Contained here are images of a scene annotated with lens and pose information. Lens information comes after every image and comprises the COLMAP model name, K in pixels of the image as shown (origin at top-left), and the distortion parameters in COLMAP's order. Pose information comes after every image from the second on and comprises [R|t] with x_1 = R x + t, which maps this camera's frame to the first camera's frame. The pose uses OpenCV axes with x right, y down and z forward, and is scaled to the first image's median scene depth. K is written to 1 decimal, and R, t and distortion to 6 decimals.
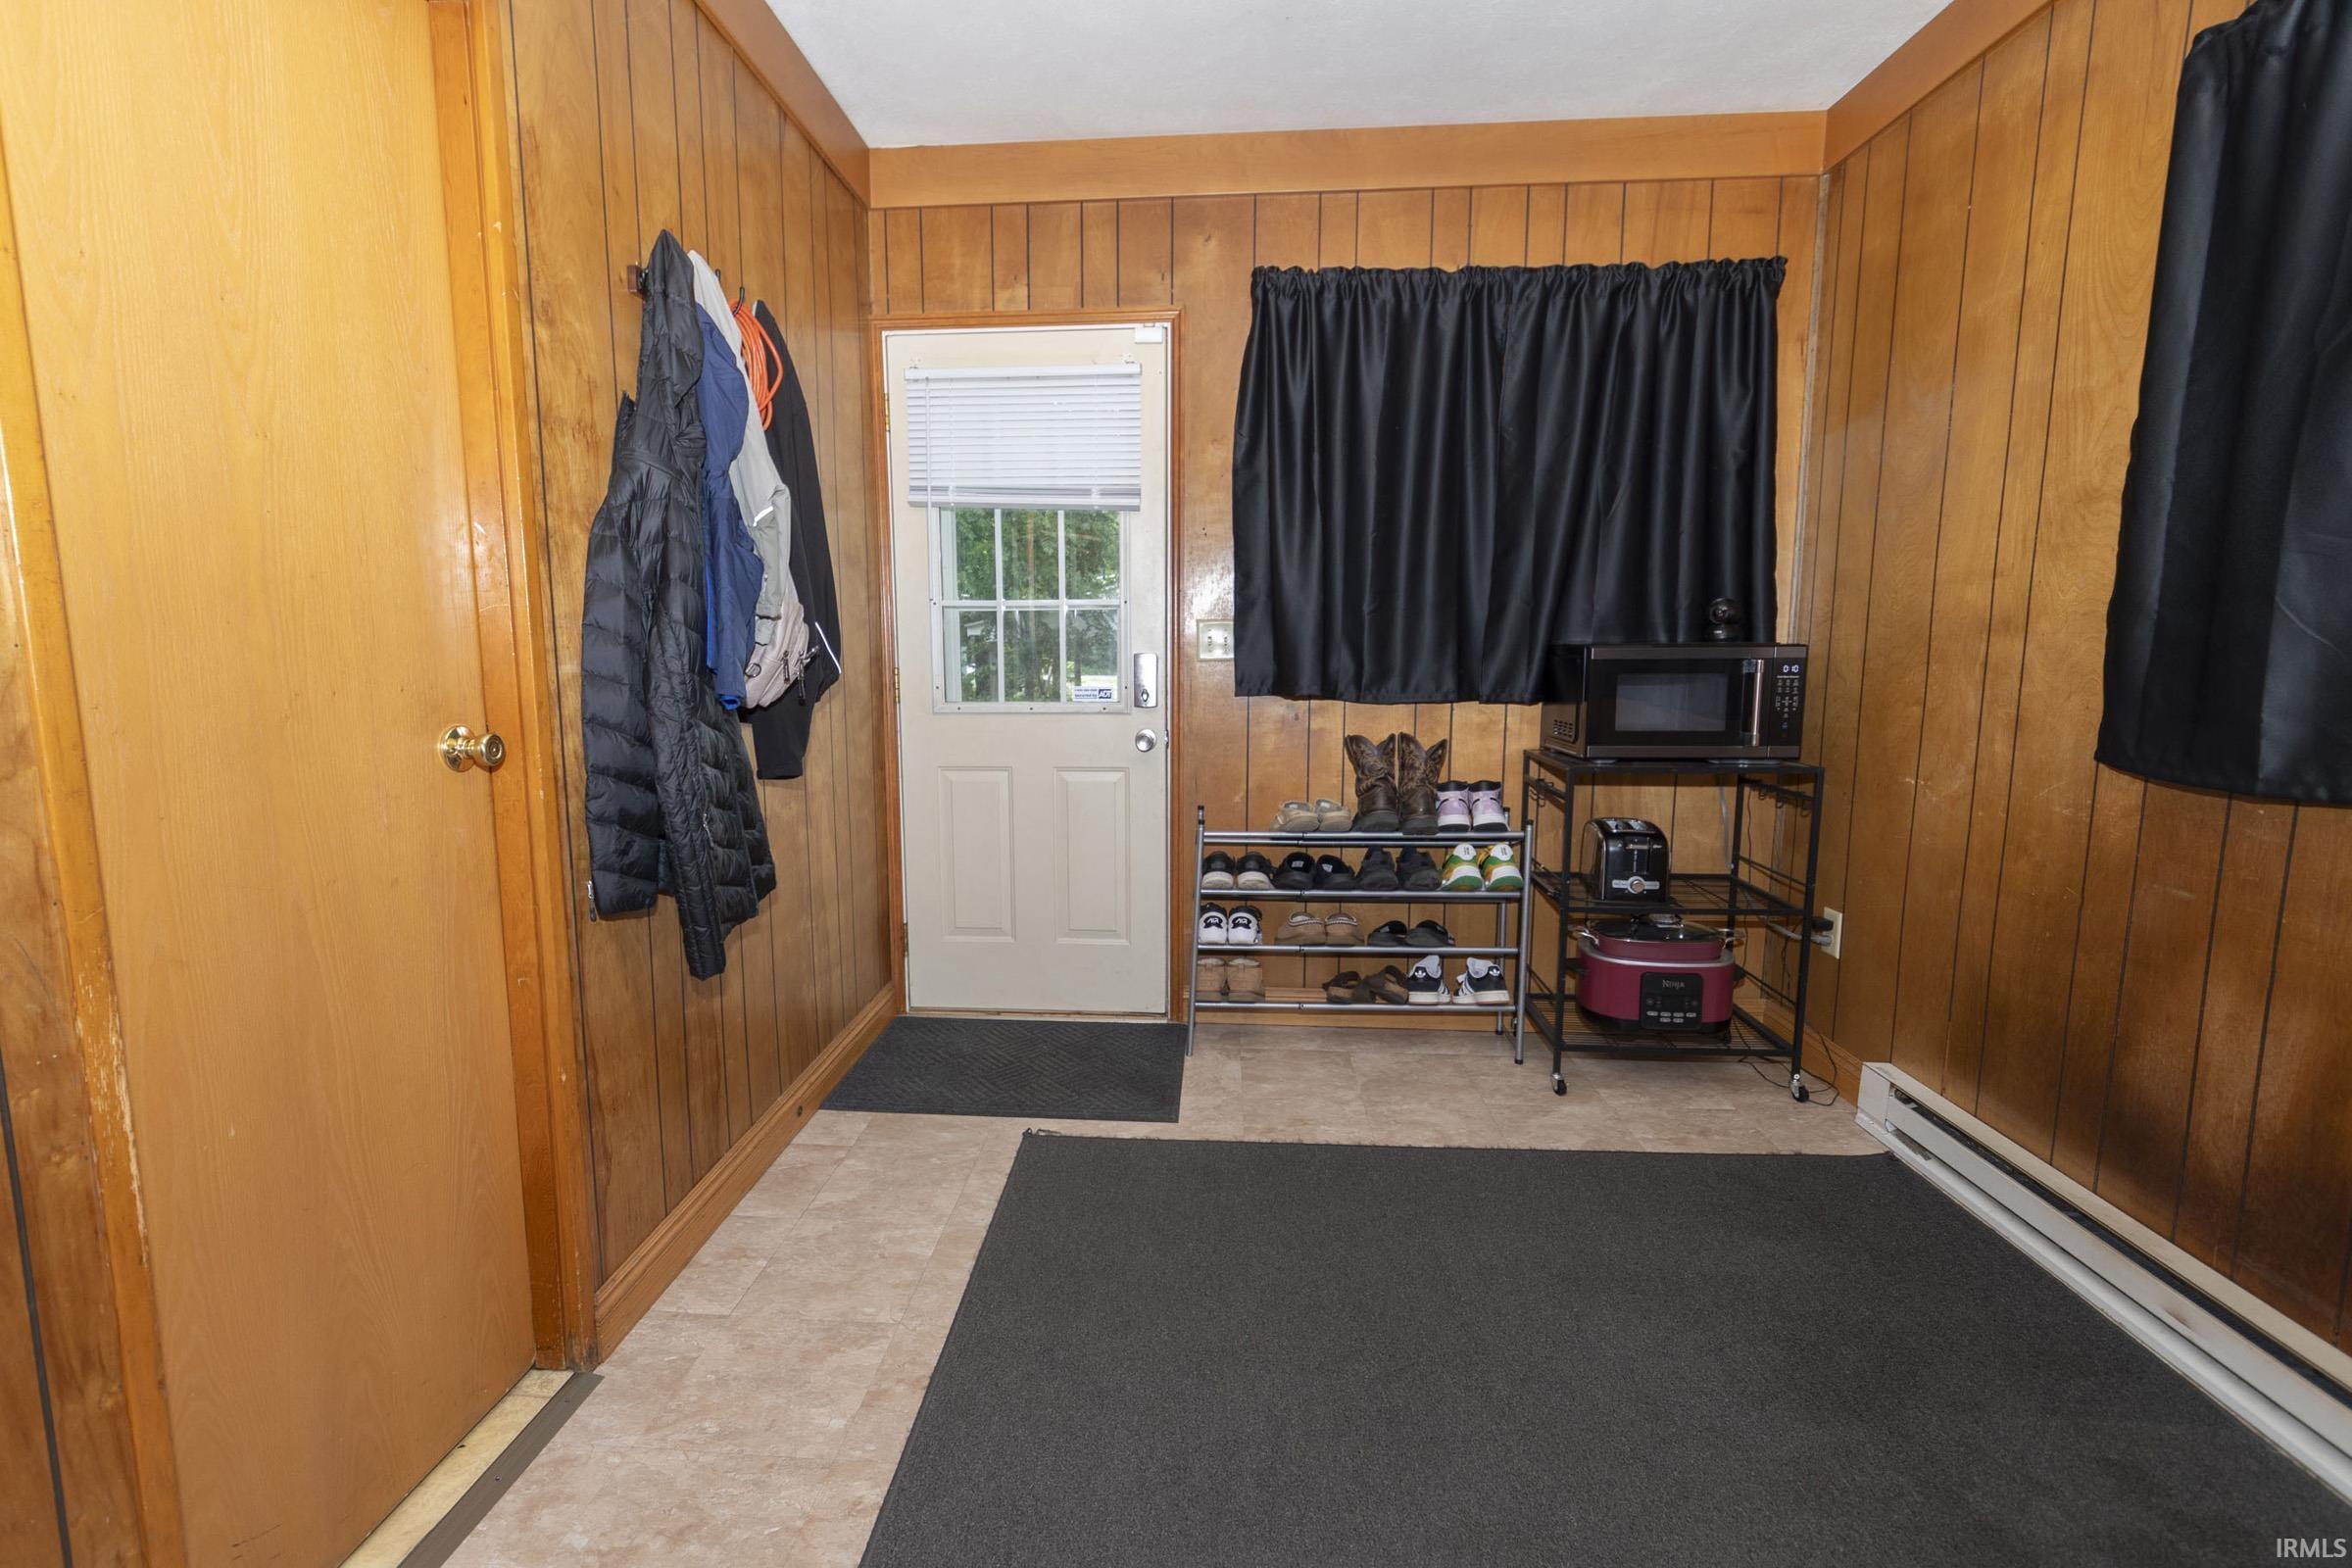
lens RADIAL K [[1033.6, 0, 1159.0], [0, 1033.6, 767.9], [0, 0, 1]] dist [-0.001195, 0.000116]
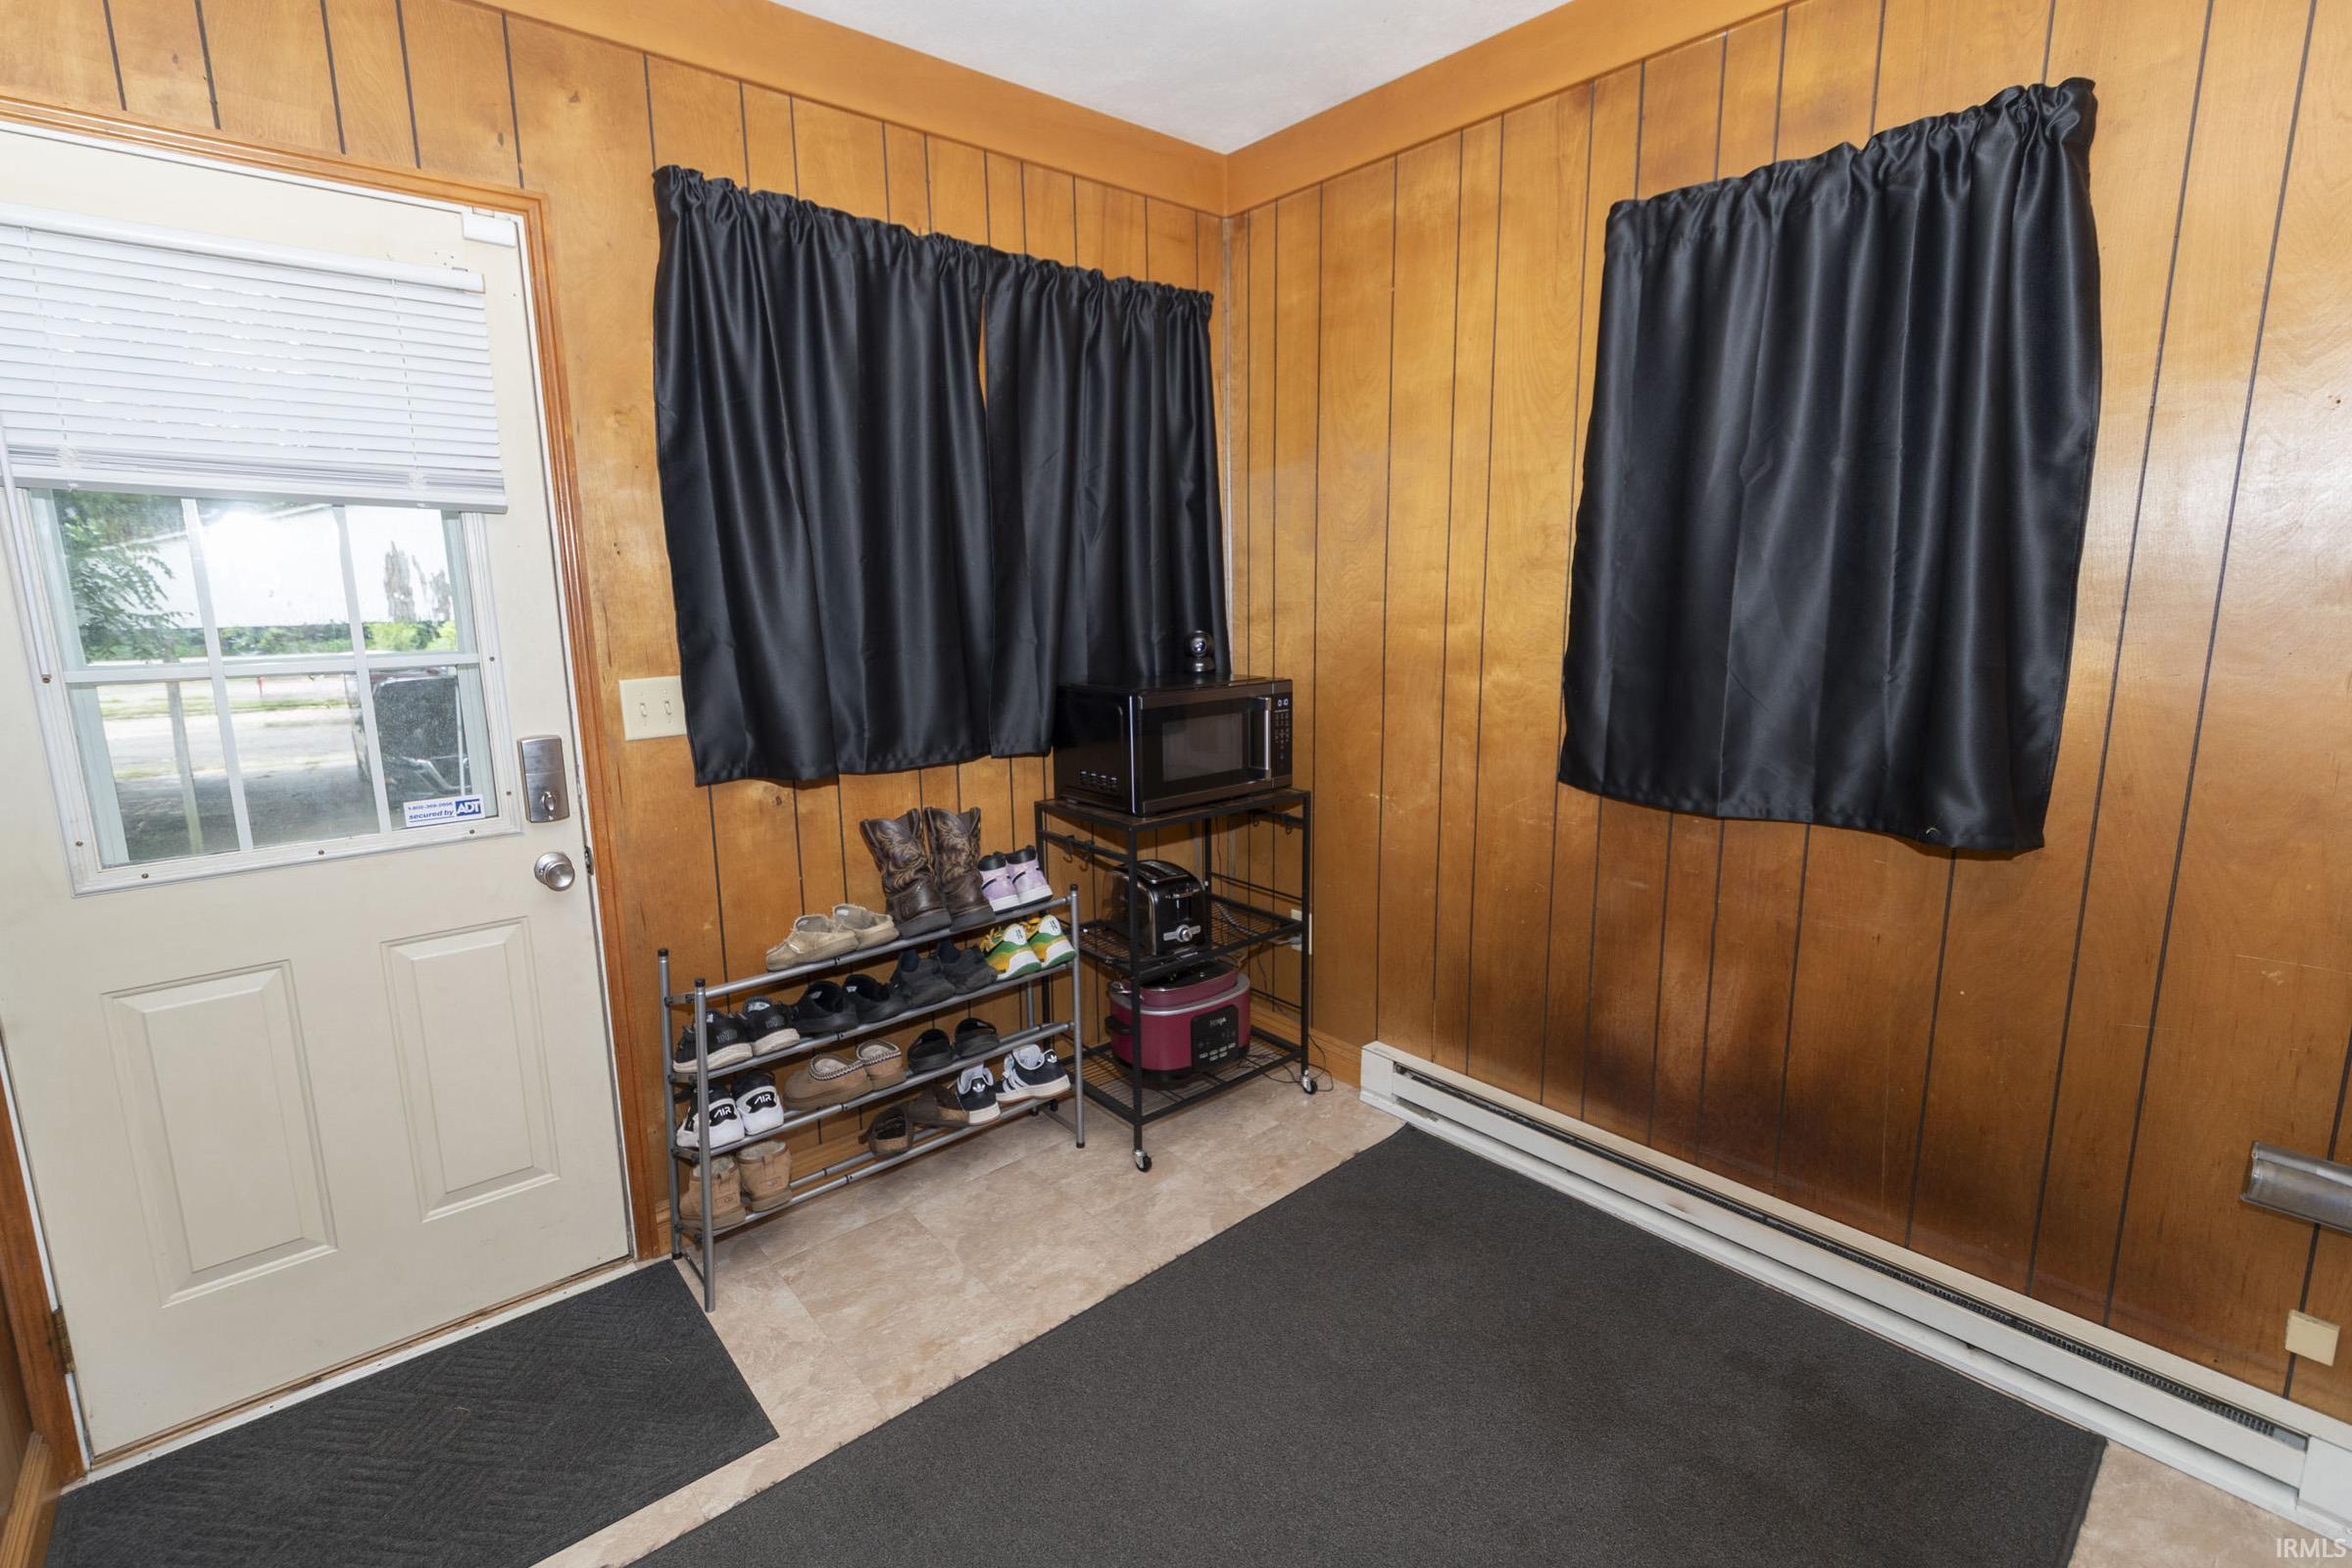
lens RADIAL K [[1043.3, 0, 1156.1], [0, 1043.3, 769.4], [0, 0, 1]] dist [-0.002524, -0.000276]
pose [[0.721512, -0.125233, 0.680983, -0.211200], [0.097683, 0.992081, 0.078948, -0.123454], [-0.685477, 0.009559, 0.728031, 0.313732]]
